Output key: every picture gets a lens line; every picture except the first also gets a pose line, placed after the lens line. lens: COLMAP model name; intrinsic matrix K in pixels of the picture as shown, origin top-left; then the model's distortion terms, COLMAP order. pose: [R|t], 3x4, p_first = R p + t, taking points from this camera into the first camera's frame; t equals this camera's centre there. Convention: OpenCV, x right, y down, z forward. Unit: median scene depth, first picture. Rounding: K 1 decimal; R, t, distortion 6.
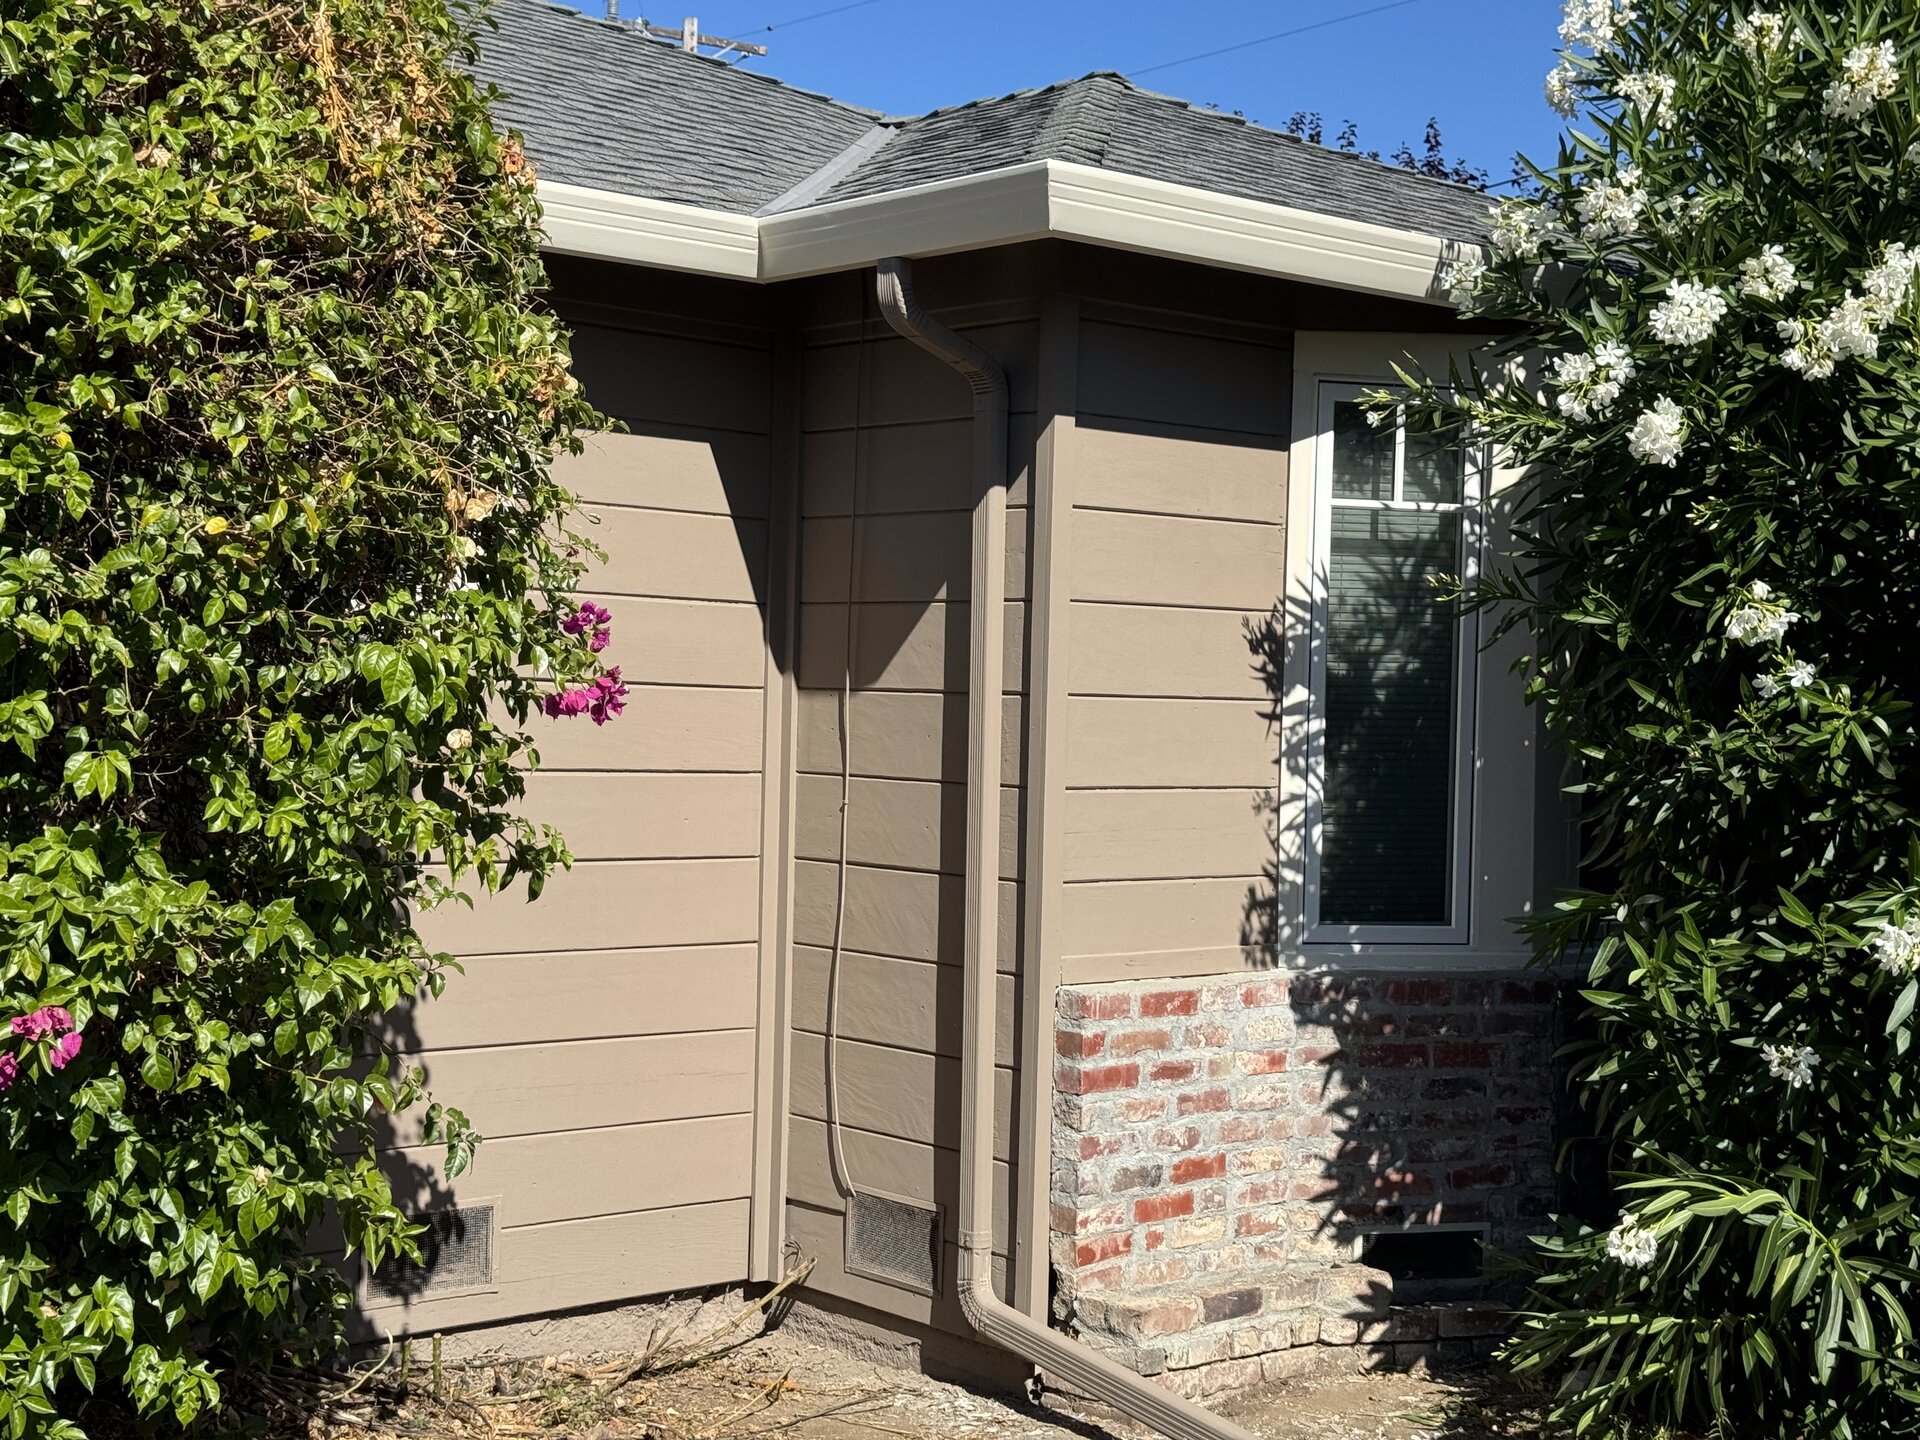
lens RADIAL K [[2685.8, 0, 960.0], [0, 2685.8, 720.0], [0, 0, 1]] dist [0.226231, -0.389401]
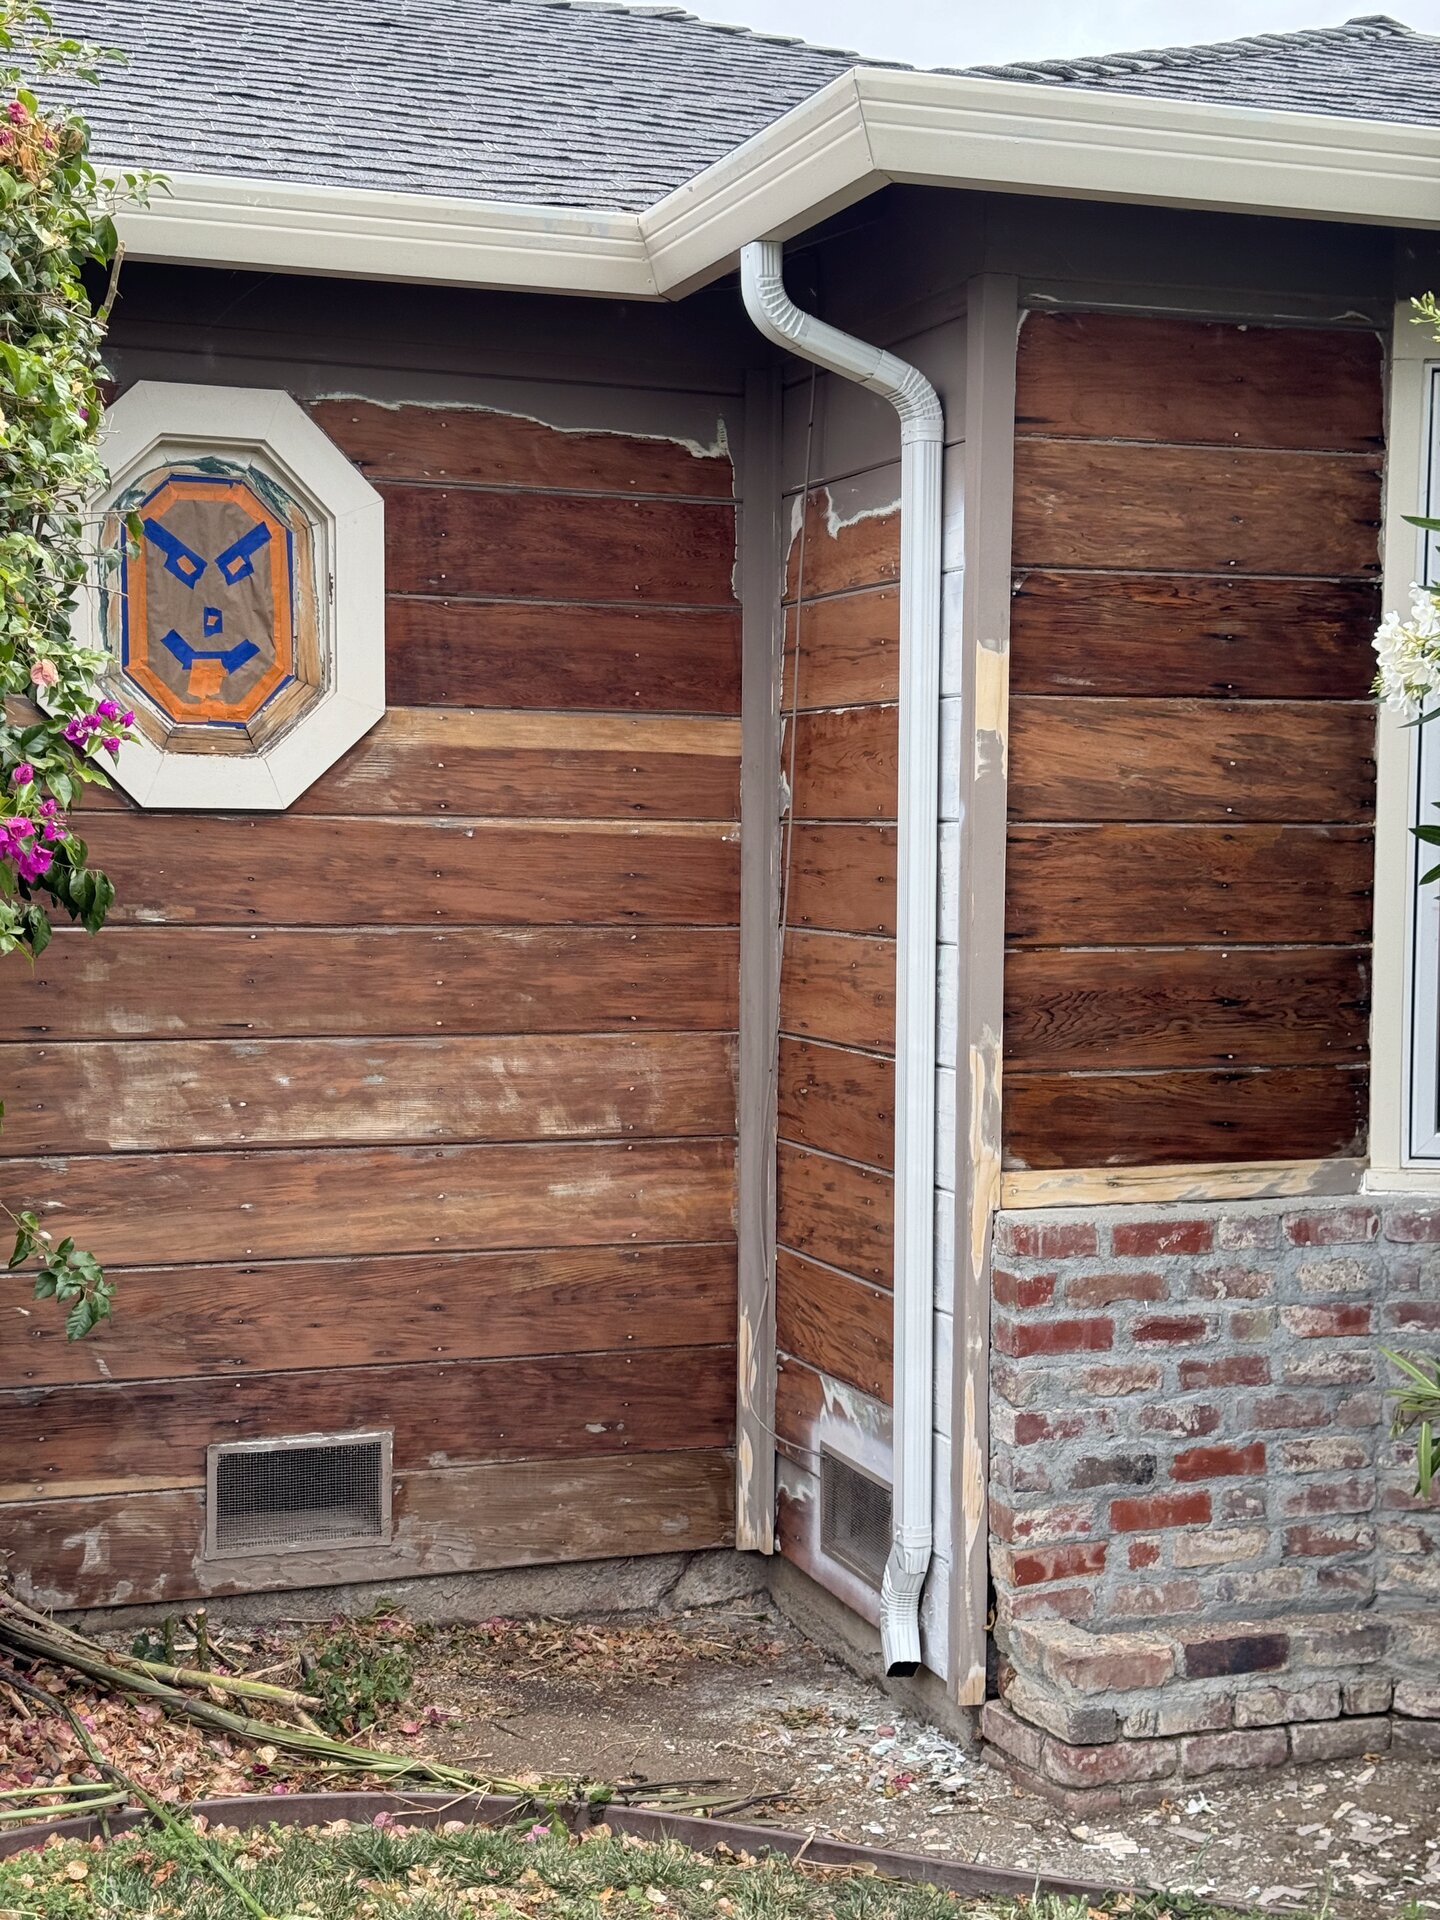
lens RADIAL K [[2685.8, 0, 720.0], [0, 2685.8, 960.0], [0, 0, 1]] dist [0.226231, -0.389401]
pose [[0.935695, 0.002034, -0.352804, 0.226079], [0.010789, 0.999351, 0.034376, 0.002486], [0.352645, -0.035972, 0.935066, 0.269251]]
